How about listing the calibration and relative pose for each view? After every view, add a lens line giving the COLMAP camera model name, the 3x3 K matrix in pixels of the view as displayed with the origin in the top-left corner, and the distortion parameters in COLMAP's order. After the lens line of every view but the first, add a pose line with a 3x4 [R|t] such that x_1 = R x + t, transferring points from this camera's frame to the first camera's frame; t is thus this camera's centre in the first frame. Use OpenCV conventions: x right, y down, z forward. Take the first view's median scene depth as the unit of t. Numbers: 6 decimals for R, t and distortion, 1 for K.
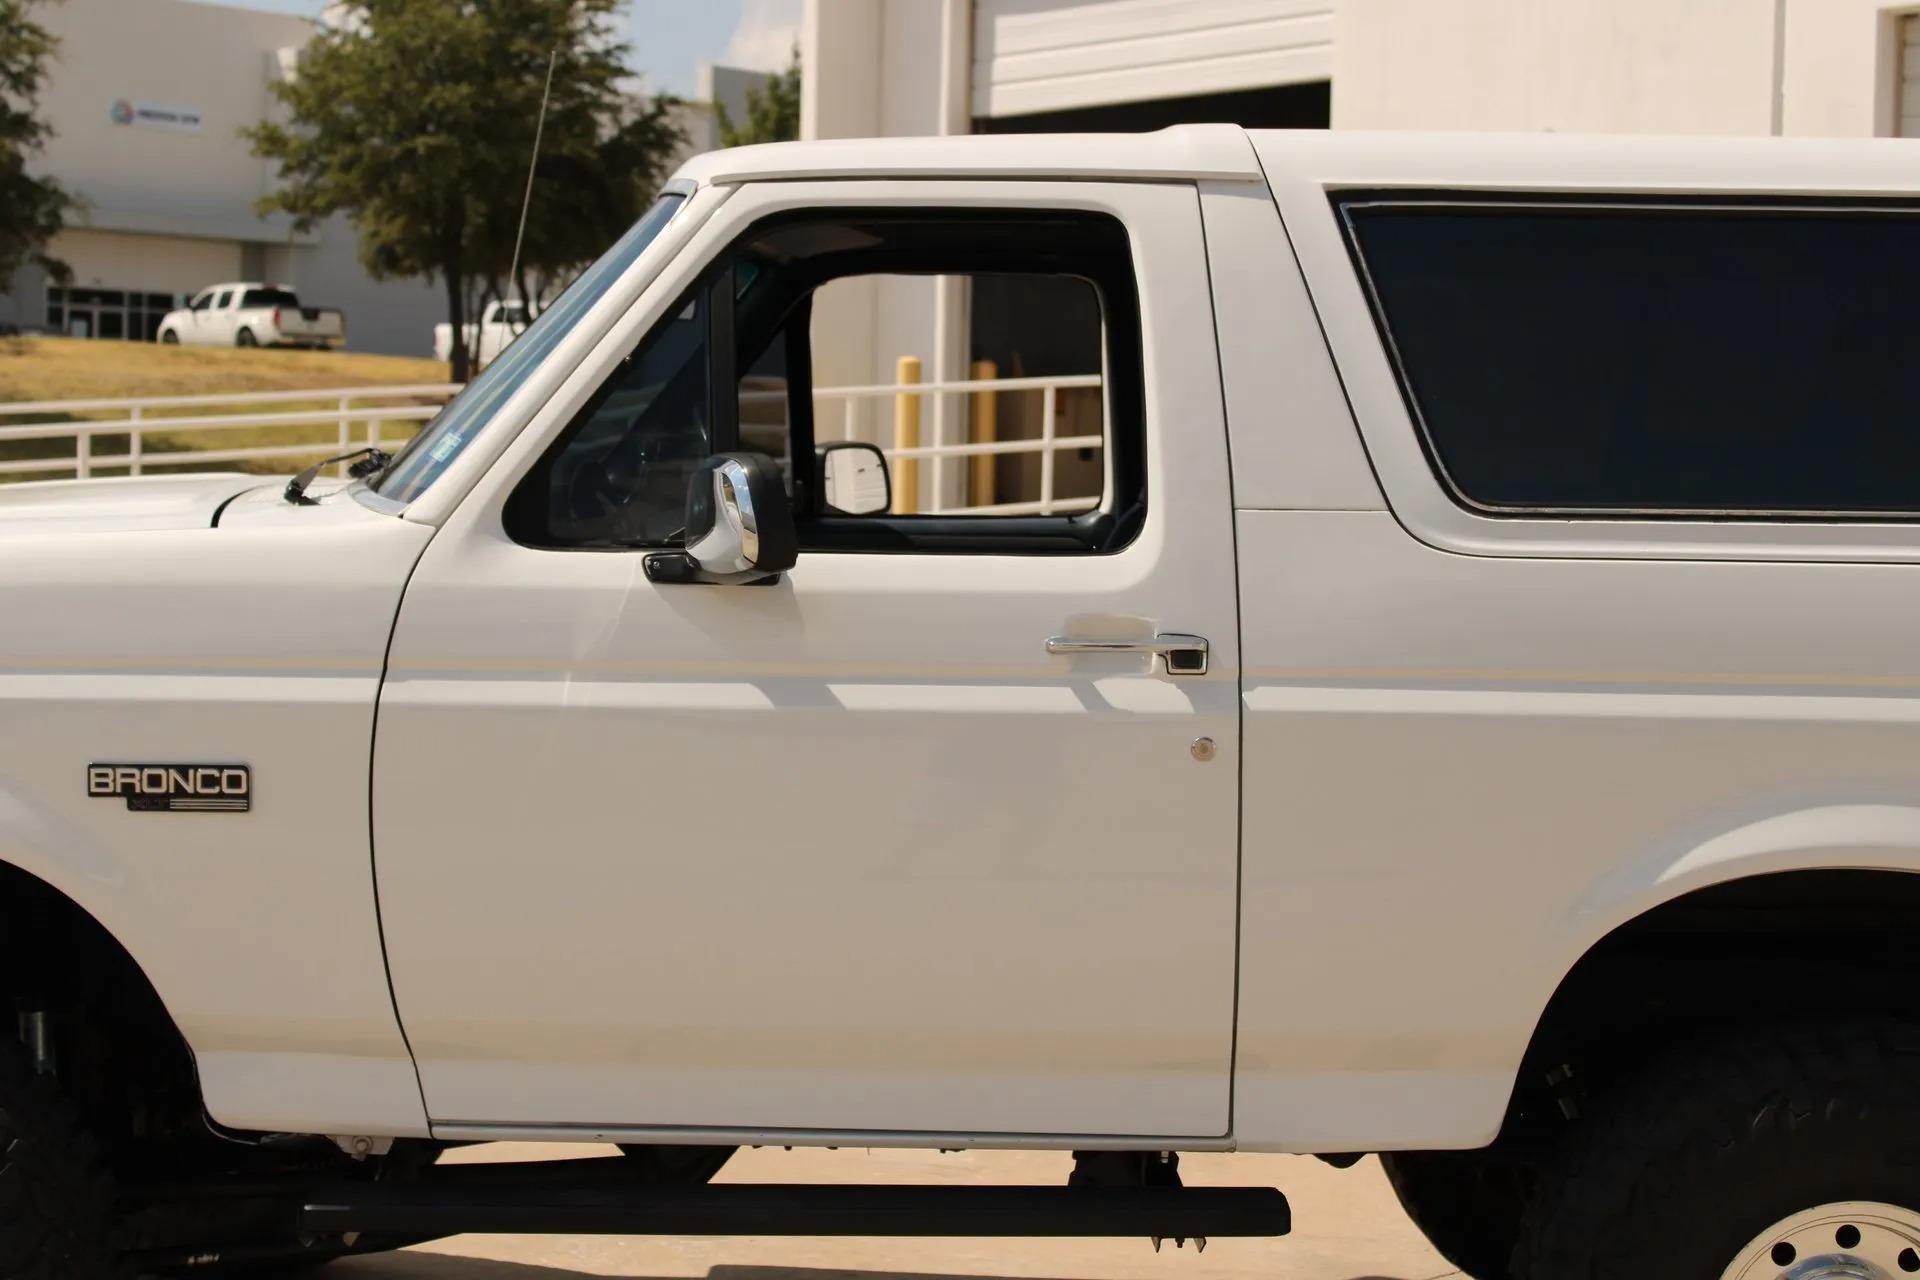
lens RADIAL K [[3529.5, 0, 960.0], [0, 3529.5, 640.0], [0, 0, 1]] dist [0.023862, 0.324571]
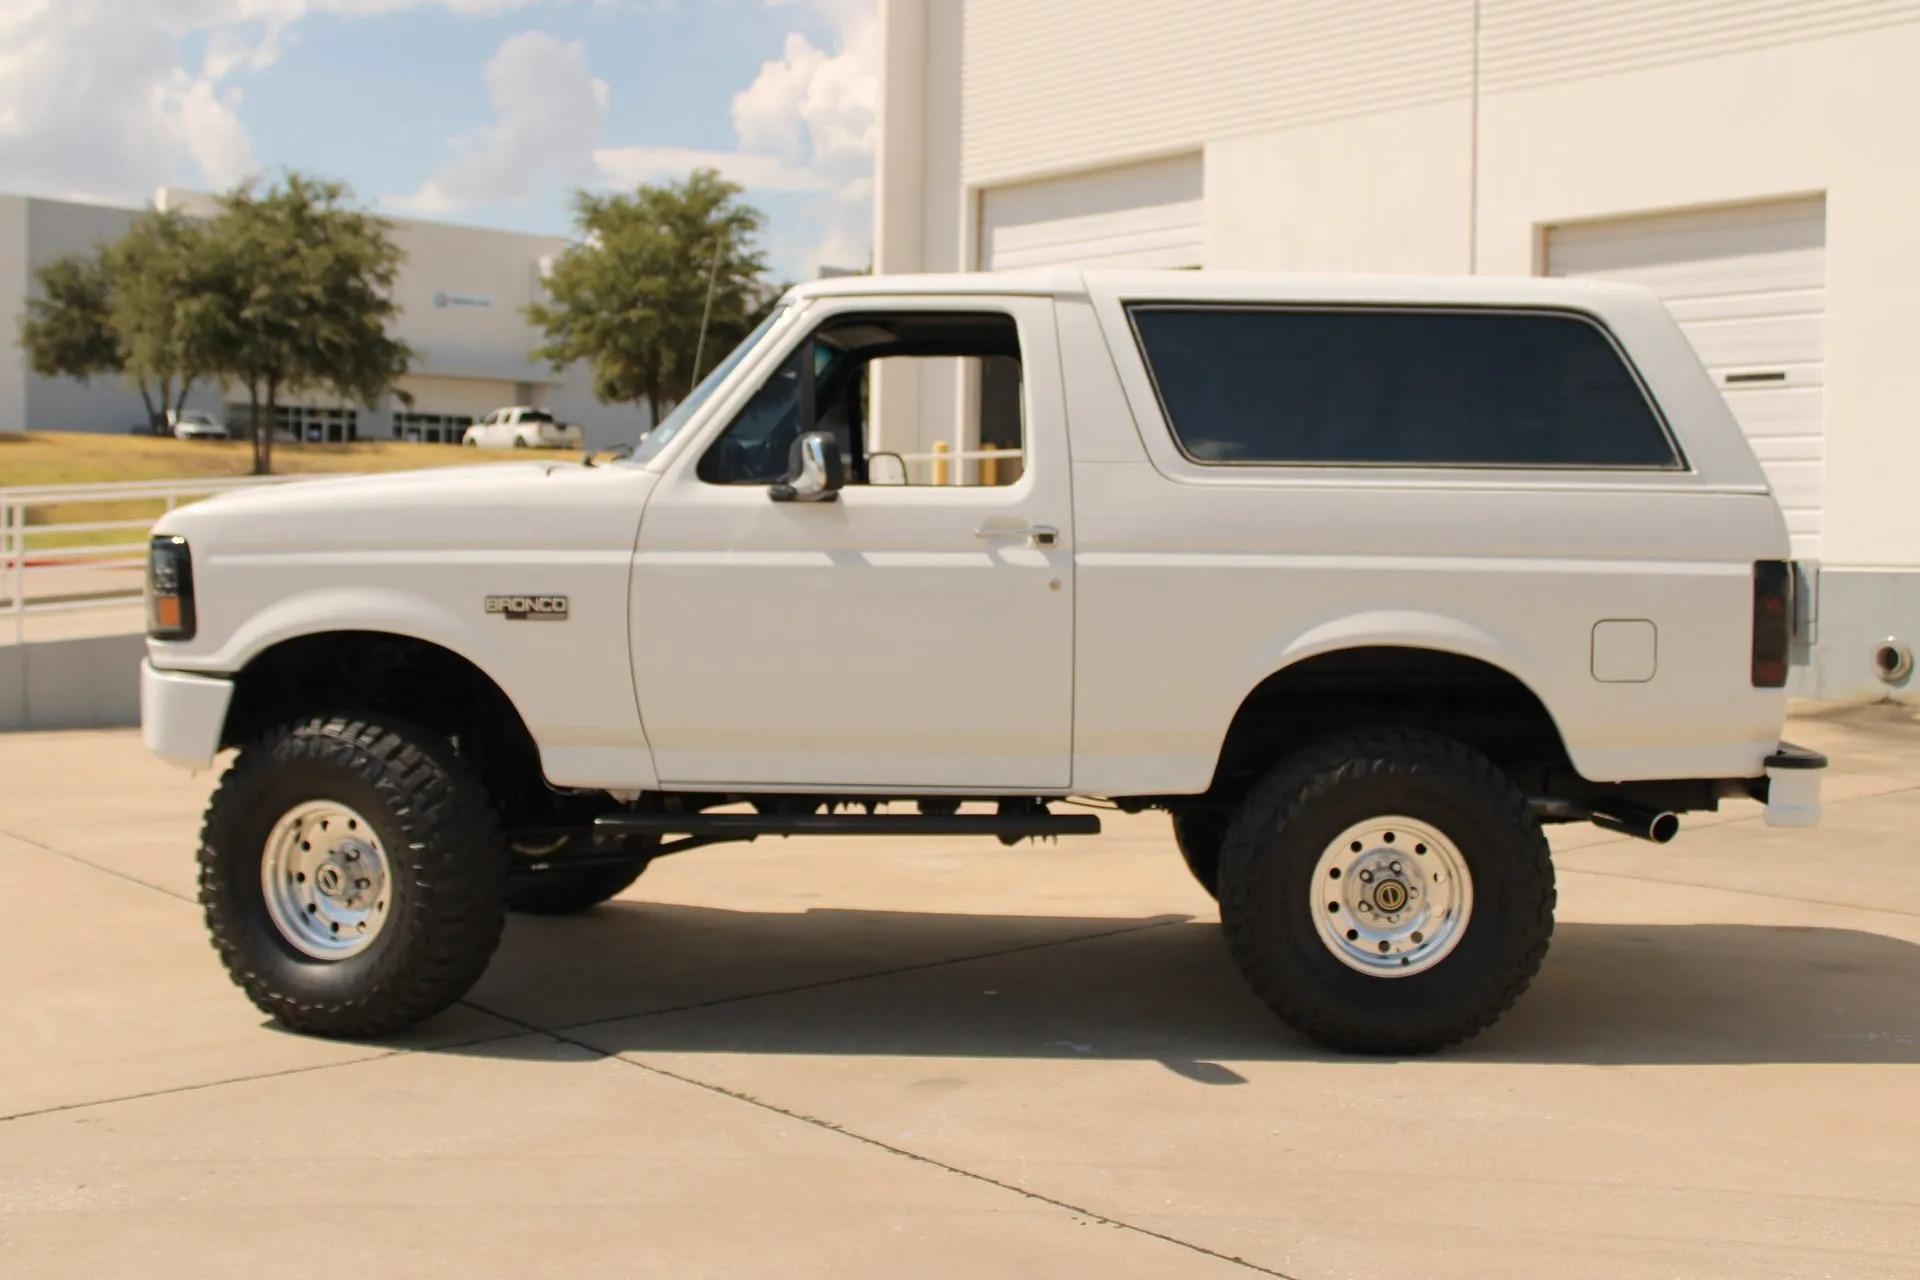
lens RADIAL K [[2493.0, 0, 960.0], [0, 2493.0, 640.0], [0, 0, 1]] dist [-0.058898, 0.044130]
pose [[0.999847, -0.004486, -0.016925, 0.010600], [0.004220, 0.999867, -0.015740, 0.022094], [0.016993, 0.015666, 0.999733, -0.100043]]
